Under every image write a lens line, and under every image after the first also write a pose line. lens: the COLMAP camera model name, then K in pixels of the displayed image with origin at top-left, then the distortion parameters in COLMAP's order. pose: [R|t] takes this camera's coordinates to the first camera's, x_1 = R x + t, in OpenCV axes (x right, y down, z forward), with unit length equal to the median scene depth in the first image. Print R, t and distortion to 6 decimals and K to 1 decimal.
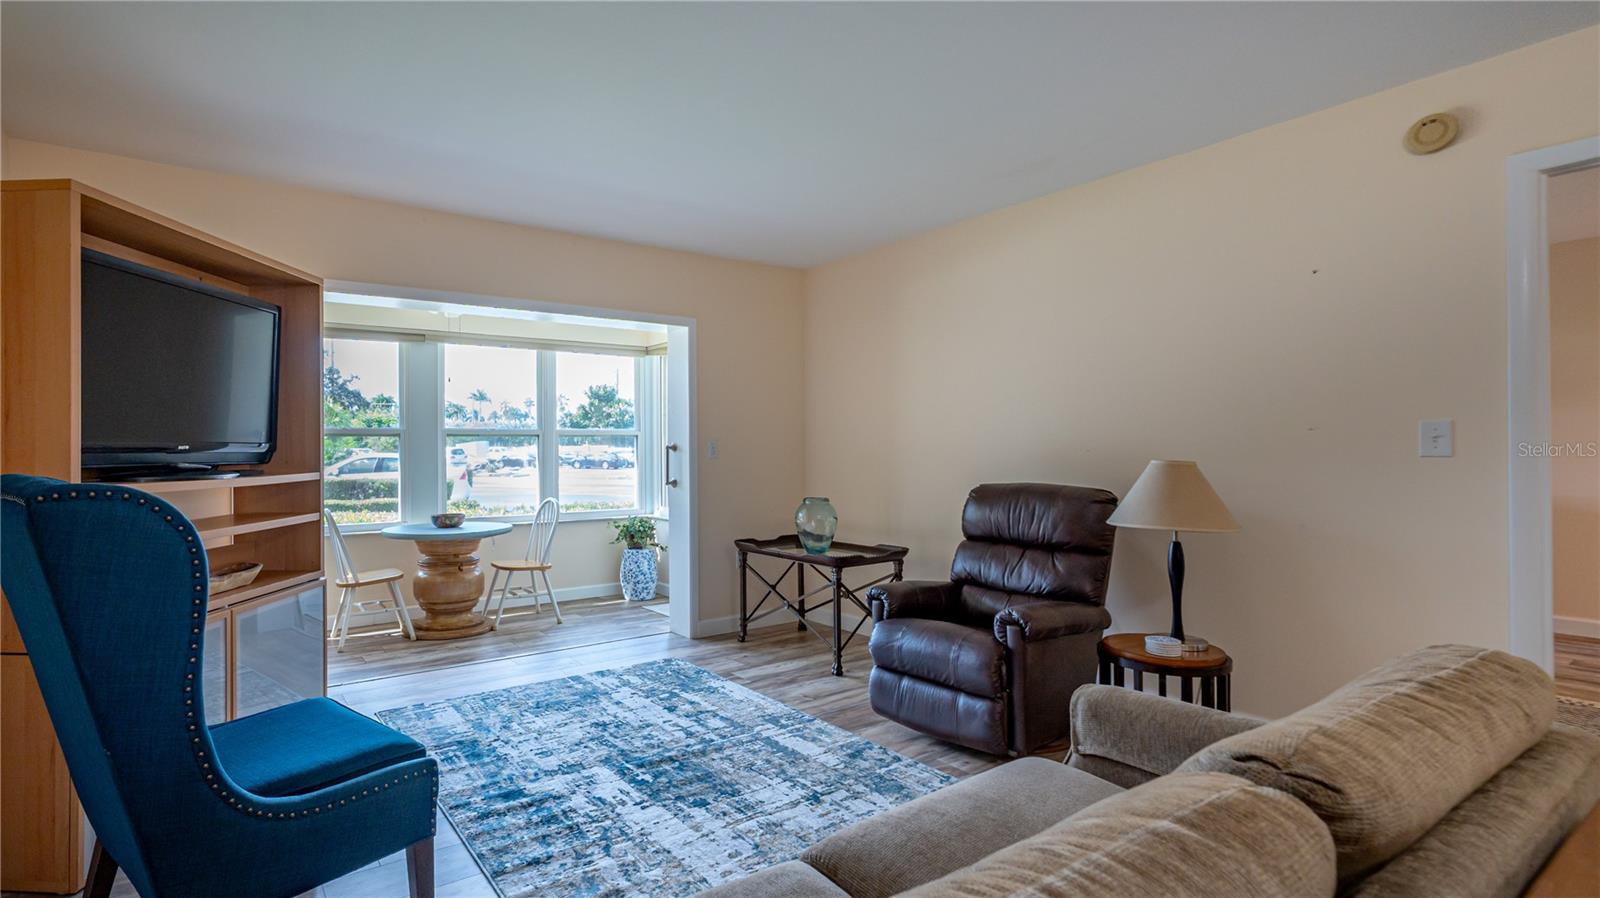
lens RADIAL K [[756.1, 0, 665.0], [0, 756.1, 444.3], [0, 0, 1]] dist [-0.016060, 0.000022]
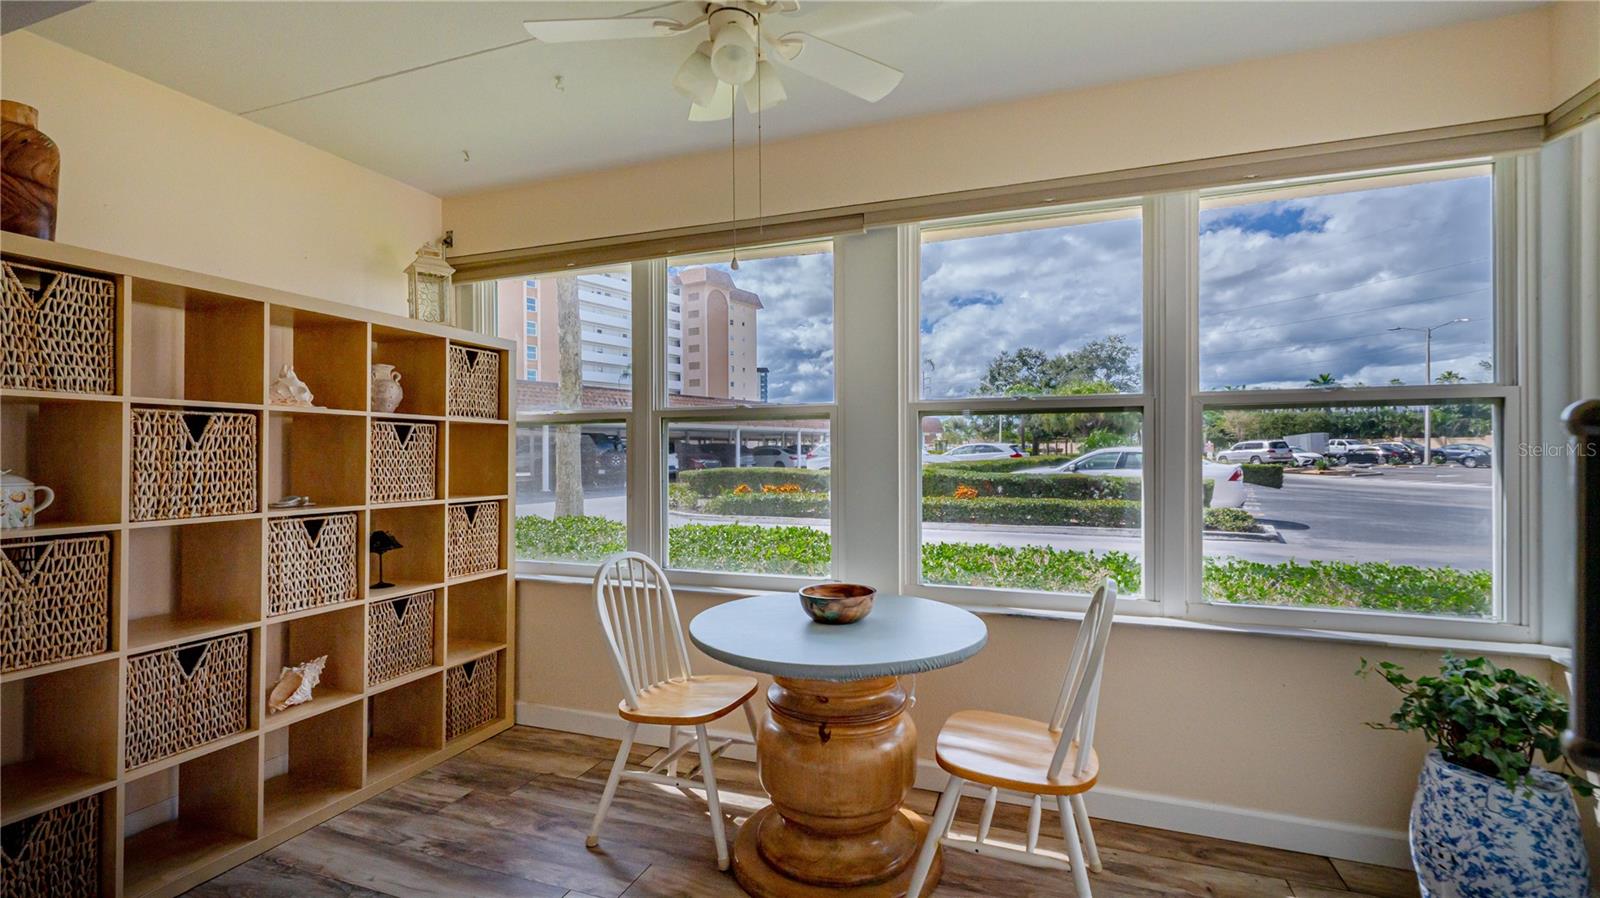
lens RADIAL K [[698.3, 0, 800.0], [0, 698.3, 449.0], [0, 0, 1]] dist [-0.000023, -0.000026]
pose [[0.635125, 0.004079, -0.772399, 0.012350], [0.007822, 0.999901, 0.011713, 0.007454], [0.772370, -0.013481, 0.635030, 0.797334]]
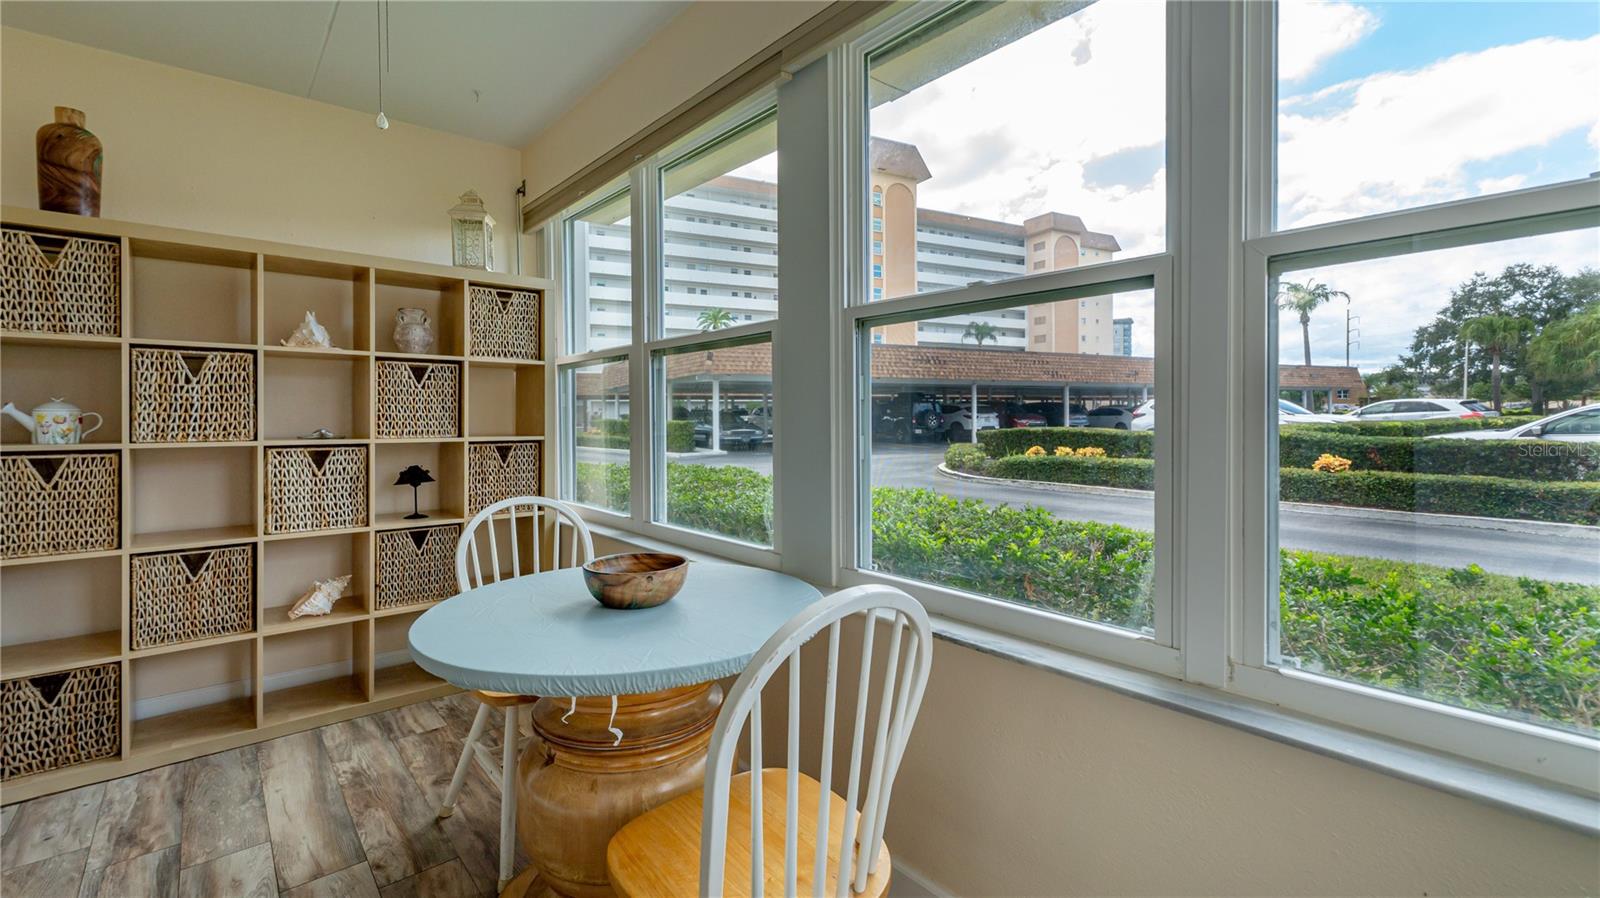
lens RADIAL K [[708.1, 0, 760.4], [0, 708.1, 419.0], [0, 0, 1]] dist [0.003326, 0.000498]
pose [[0.178451, 0.018330, -0.983778, 0.015822], [0.012463, 0.999704, 0.020887, 0.028267], [0.983870, -0.015989, 0.178169, 1.074577]]
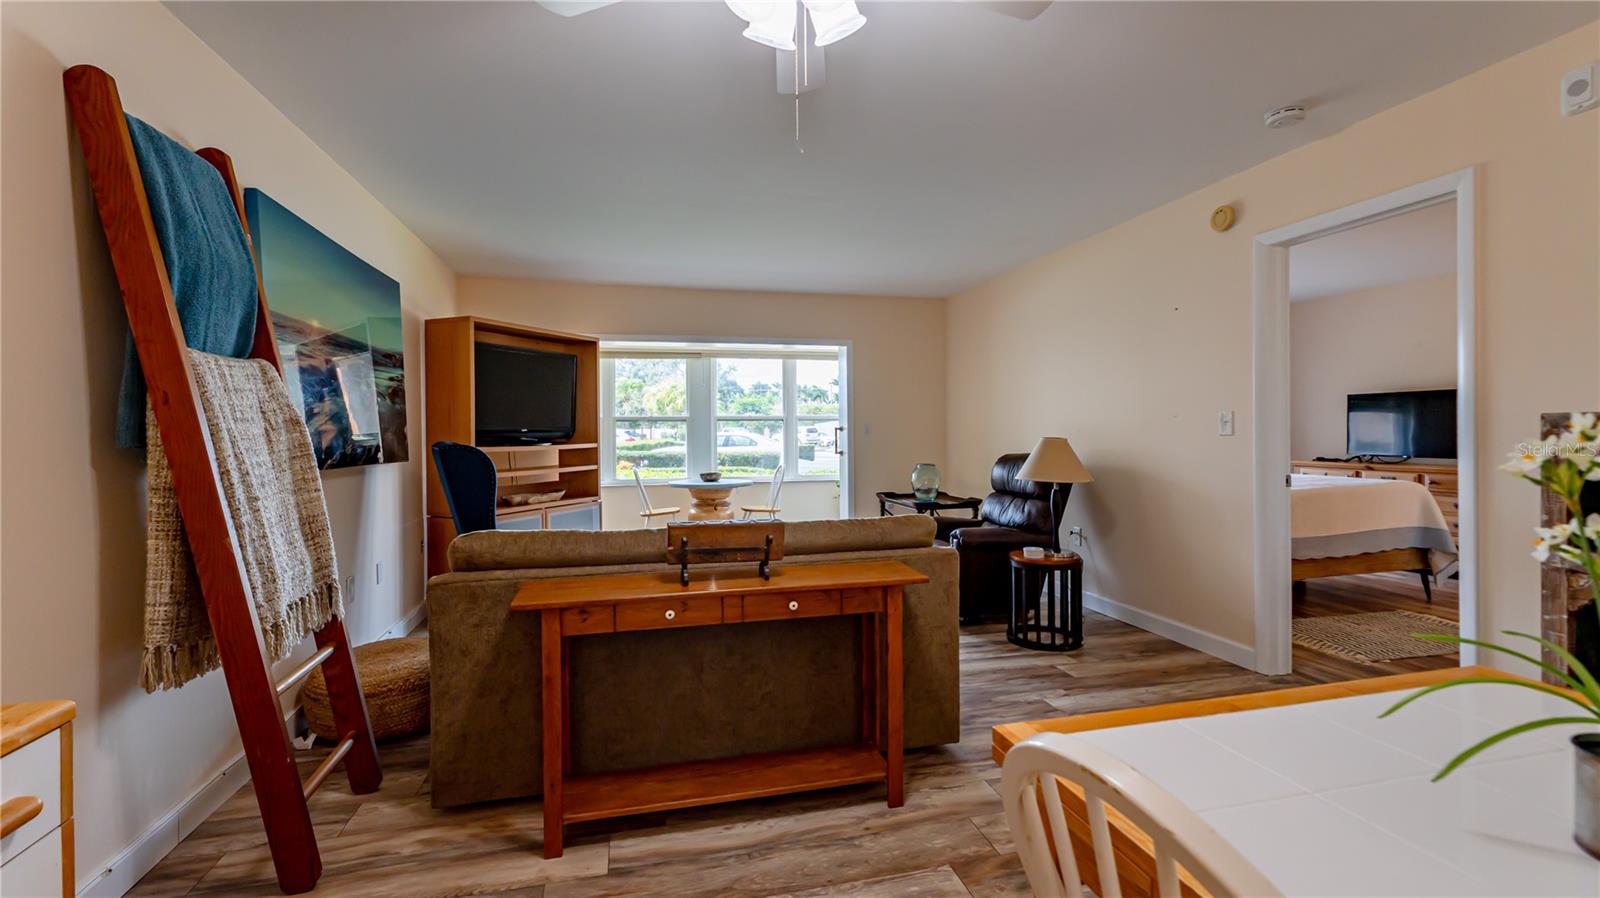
lens RADIAL K [[683.0, 0, 808.3], [0, 683.0, 430.8], [0, 0, 1]] dist [-0.000976, -0.000397]
pose [[0.959303, -0.000092, -0.282377, 0.314017], [0.003026, 0.999946, 0.009954, -0.004344], [0.282361, -0.010403, 0.959252, -0.282012]]
